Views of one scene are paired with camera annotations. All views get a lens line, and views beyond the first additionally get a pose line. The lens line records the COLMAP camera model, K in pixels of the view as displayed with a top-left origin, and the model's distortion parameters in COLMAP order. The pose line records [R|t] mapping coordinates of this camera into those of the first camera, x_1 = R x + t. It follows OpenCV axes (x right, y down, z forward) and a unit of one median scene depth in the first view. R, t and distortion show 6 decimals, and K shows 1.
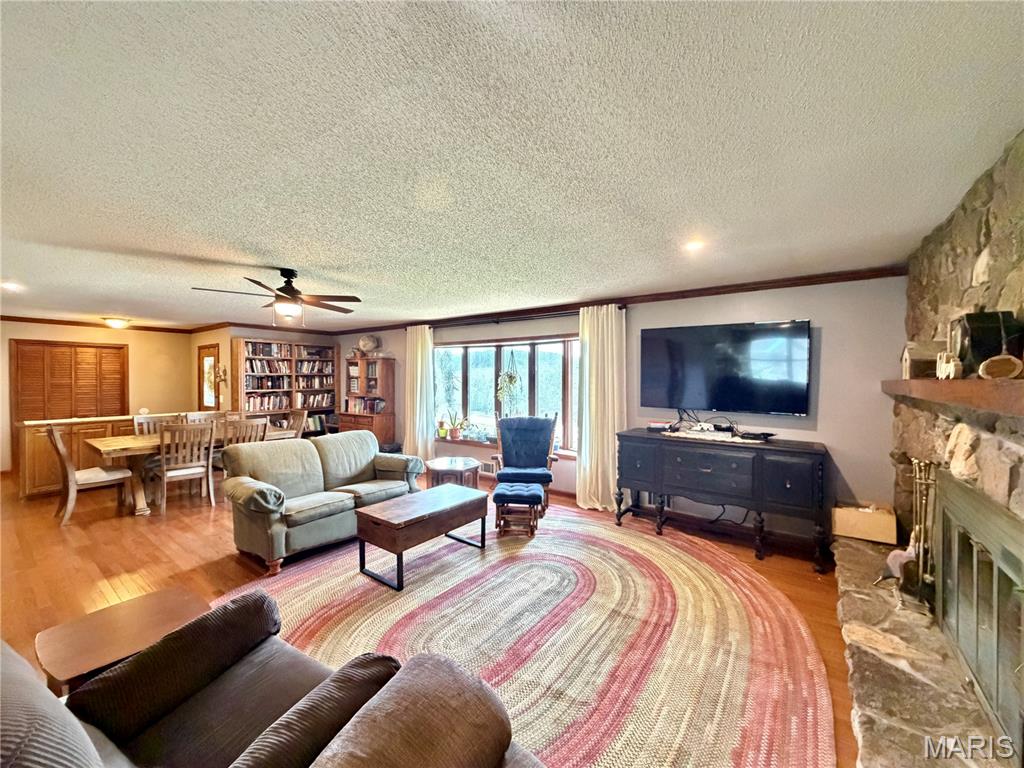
lens RADIAL K [[409.0, 0, 508.8], [0, 409.0, 380.5], [0, 0, 1]] dist [0.001338, 0.000351]
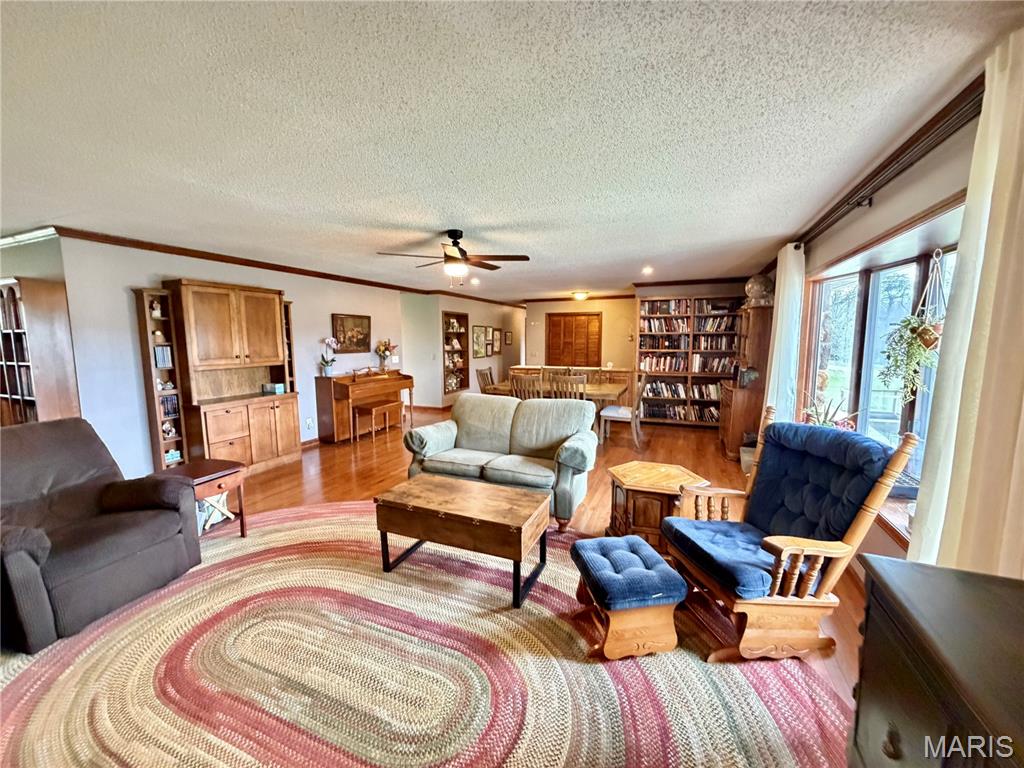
lens RADIAL K [[409.0, 0, 508.8], [0, 409.0, 380.5], [0, 0, 1]] dist [0.001338, 0.000351]
pose [[0.232192, 0.097003, -0.967821, 0.423673], [-0.004549, 0.995112, 0.098647, 0.001897], [0.972659, -0.018503, 0.231498, 0.711961]]
